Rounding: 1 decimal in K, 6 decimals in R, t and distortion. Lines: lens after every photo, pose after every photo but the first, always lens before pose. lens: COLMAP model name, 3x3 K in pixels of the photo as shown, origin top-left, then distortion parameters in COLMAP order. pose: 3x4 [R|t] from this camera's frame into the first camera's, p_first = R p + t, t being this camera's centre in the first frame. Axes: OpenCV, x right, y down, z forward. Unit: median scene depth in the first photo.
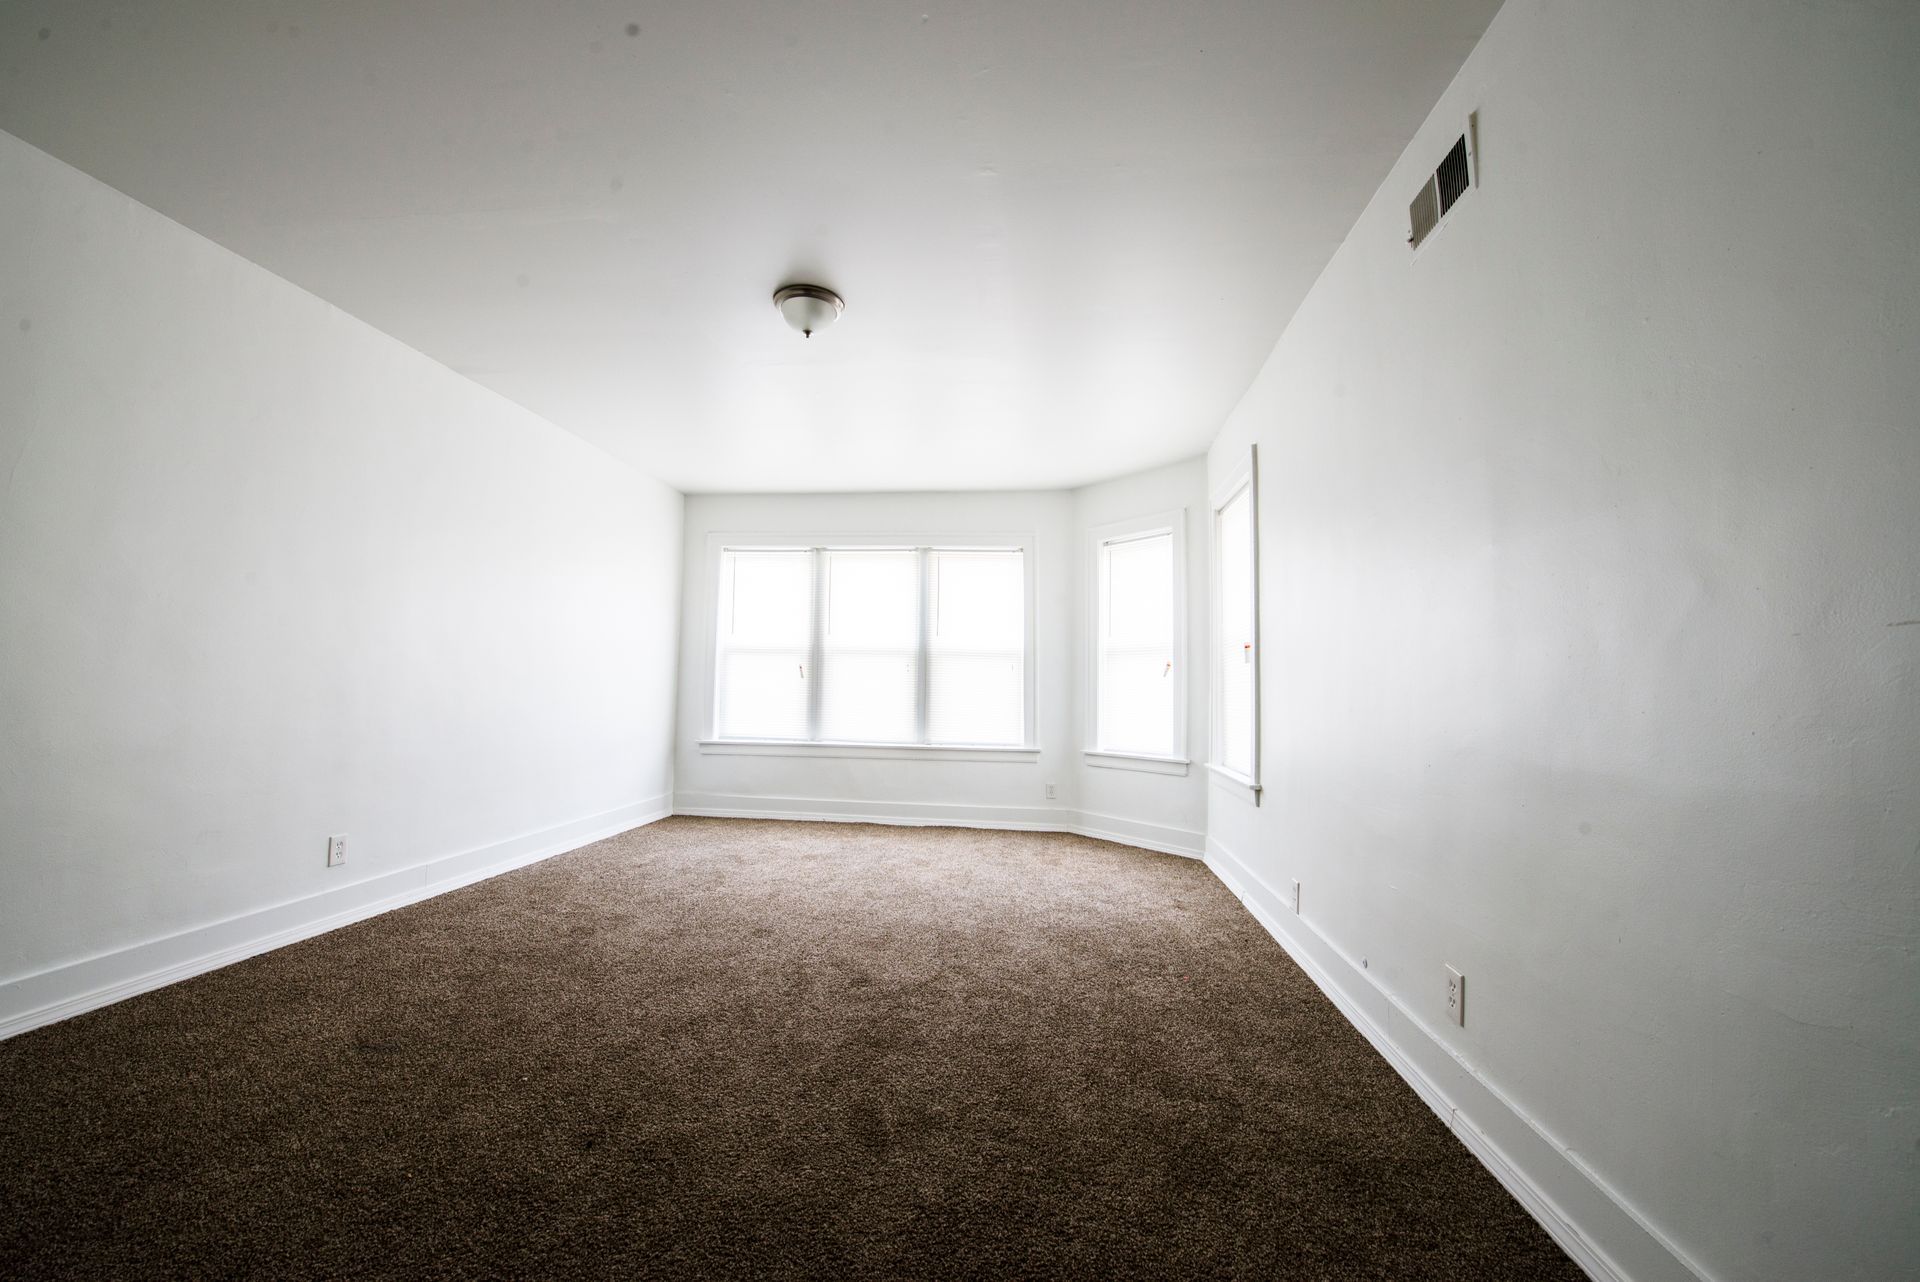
lens RADIAL K [[782.6, 0, 972.9], [0, 782.6, 641.8], [0, 0, 1]] dist [-0.012395, -0.001466]
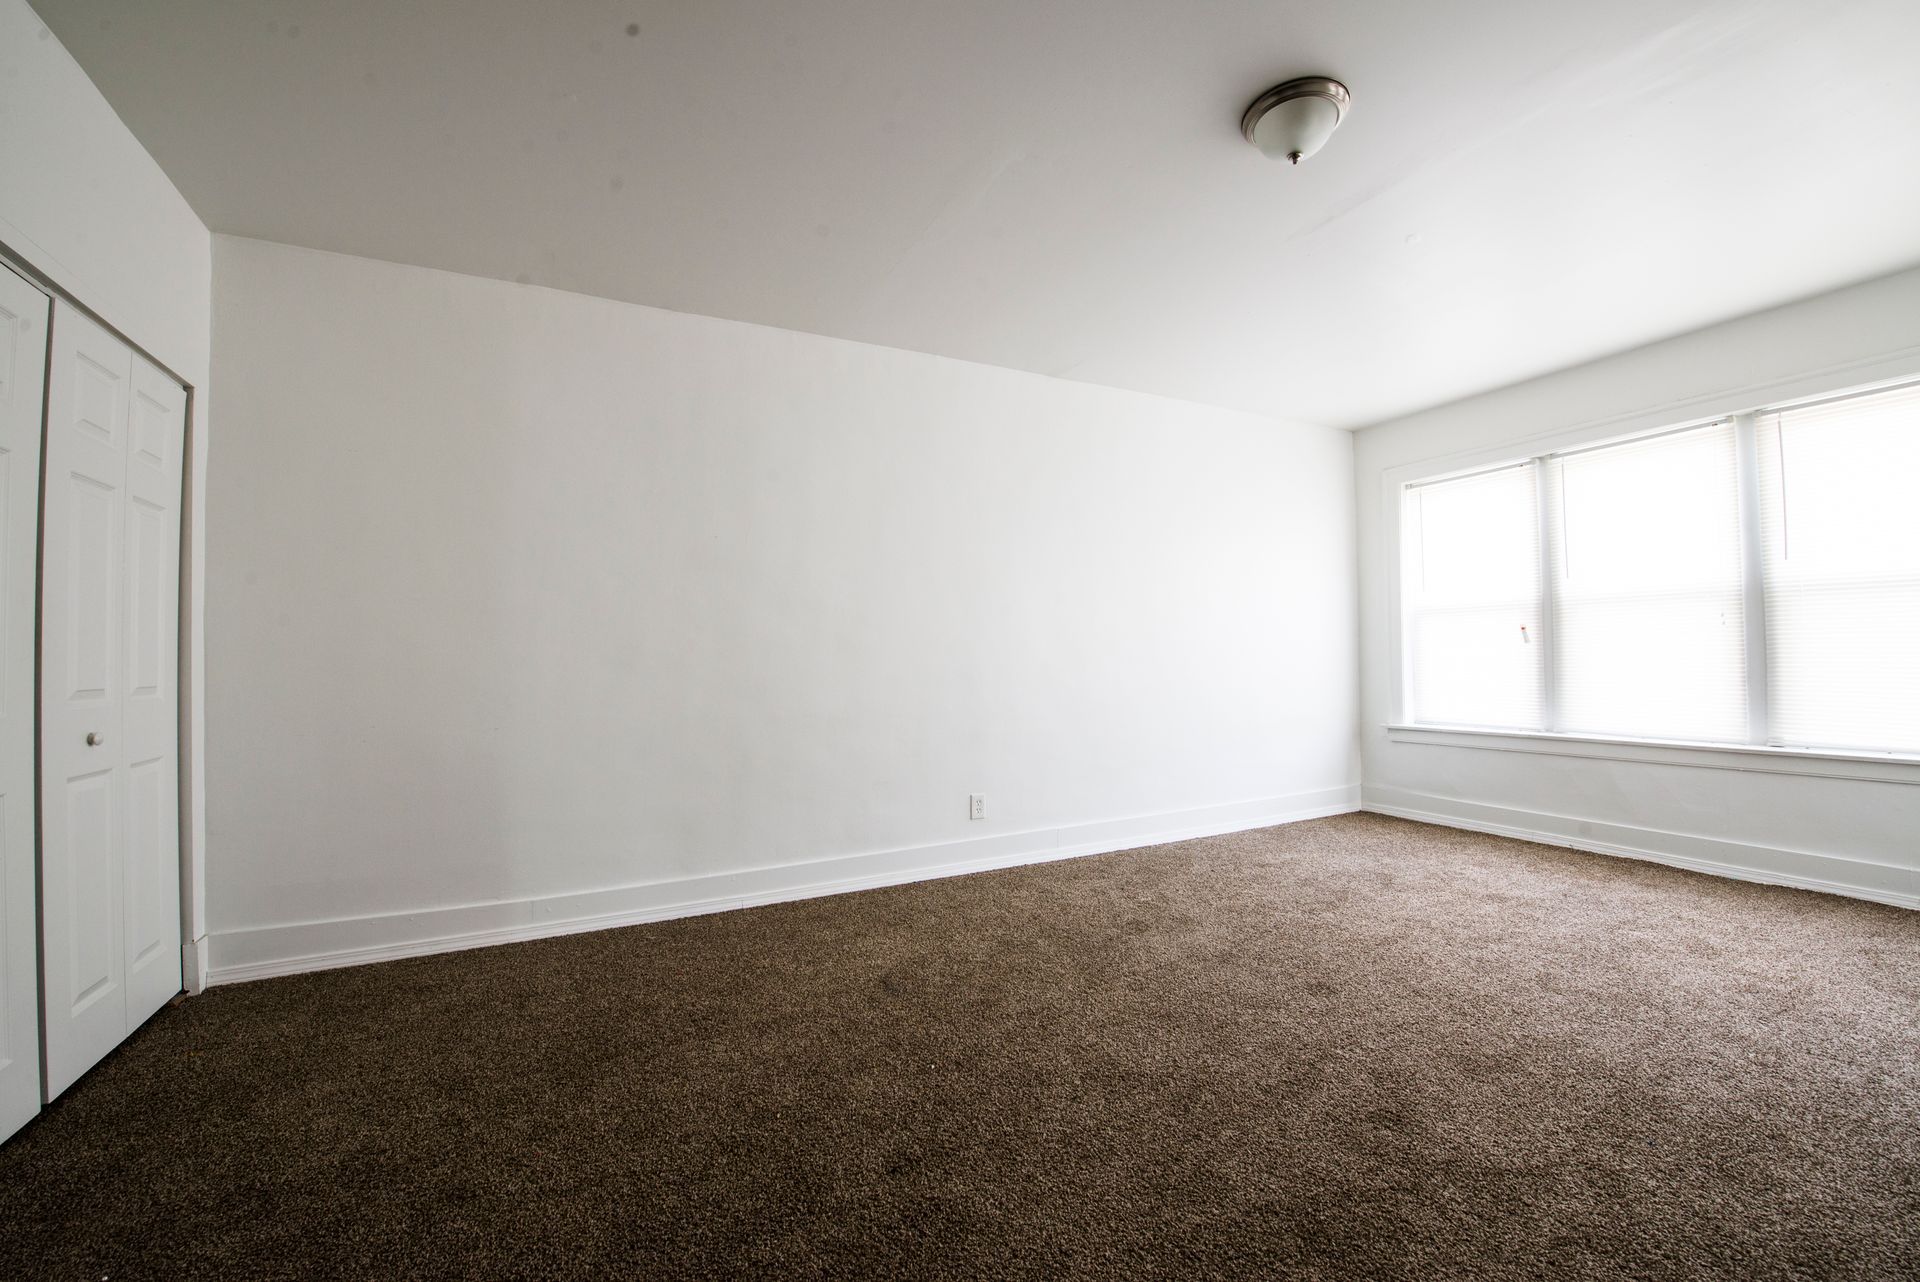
lens RADIAL K [[782.6, 0, 955.4], [0, 782.6, 646.6], [0, 0, 1]] dist [-0.012395, -0.001466]
pose [[0.532652, -0.041659, -0.845309, 0.185876], [0.075257, 0.997163, -0.001722, 0.020598], [0.842982, -0.062698, 0.534276, 0.325390]]
